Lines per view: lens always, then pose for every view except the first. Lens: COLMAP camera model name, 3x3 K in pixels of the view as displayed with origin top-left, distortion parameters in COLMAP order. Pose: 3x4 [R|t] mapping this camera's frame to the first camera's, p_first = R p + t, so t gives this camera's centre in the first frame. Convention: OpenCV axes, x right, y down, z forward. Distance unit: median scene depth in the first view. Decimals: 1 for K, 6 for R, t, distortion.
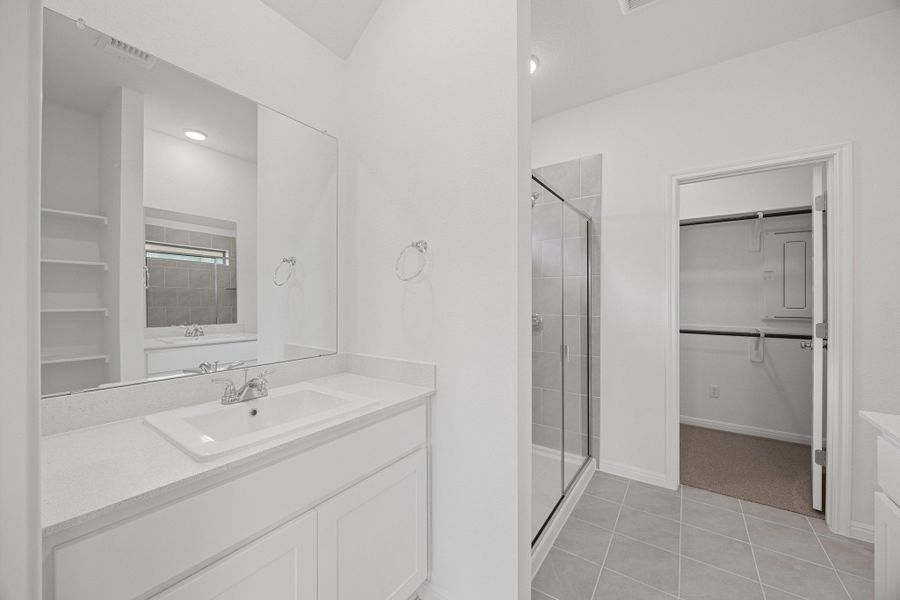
lens RADIAL K [[341.3, 0, 450.3], [0, 341.3, 303.1], [0, 0, 1]] dist [-0.002983, 0.000067]
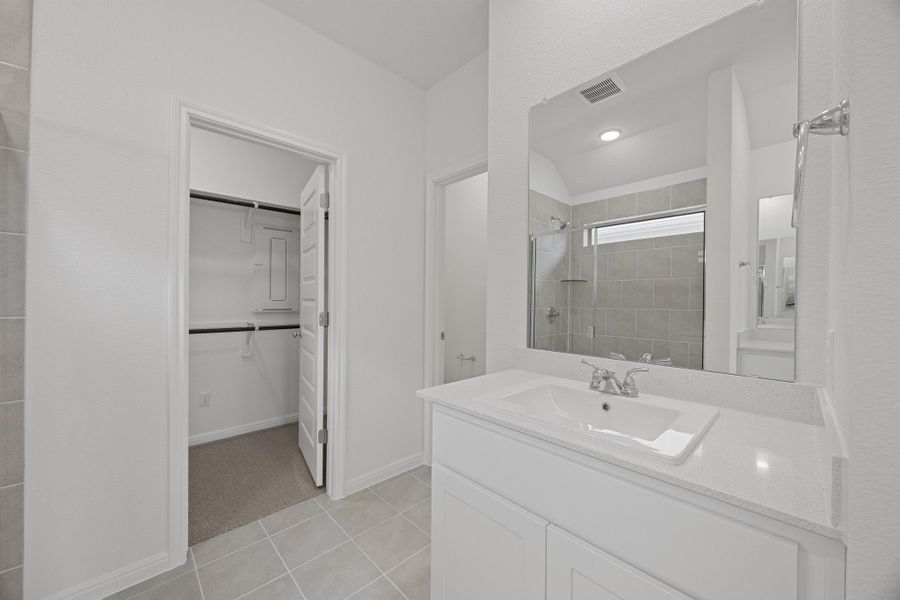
lens RADIAL K [[341.3, 0, 446.8], [0, 341.3, 298.4], [0, 0, 1]] dist [-0.002983, 0.000067]
pose [[0.214194, 0.001418, 0.976790, 0.079462], [0.006888, 0.999972, -0.002962, 0.014869], [-0.976767, 0.007363, 0.214178, 0.264160]]
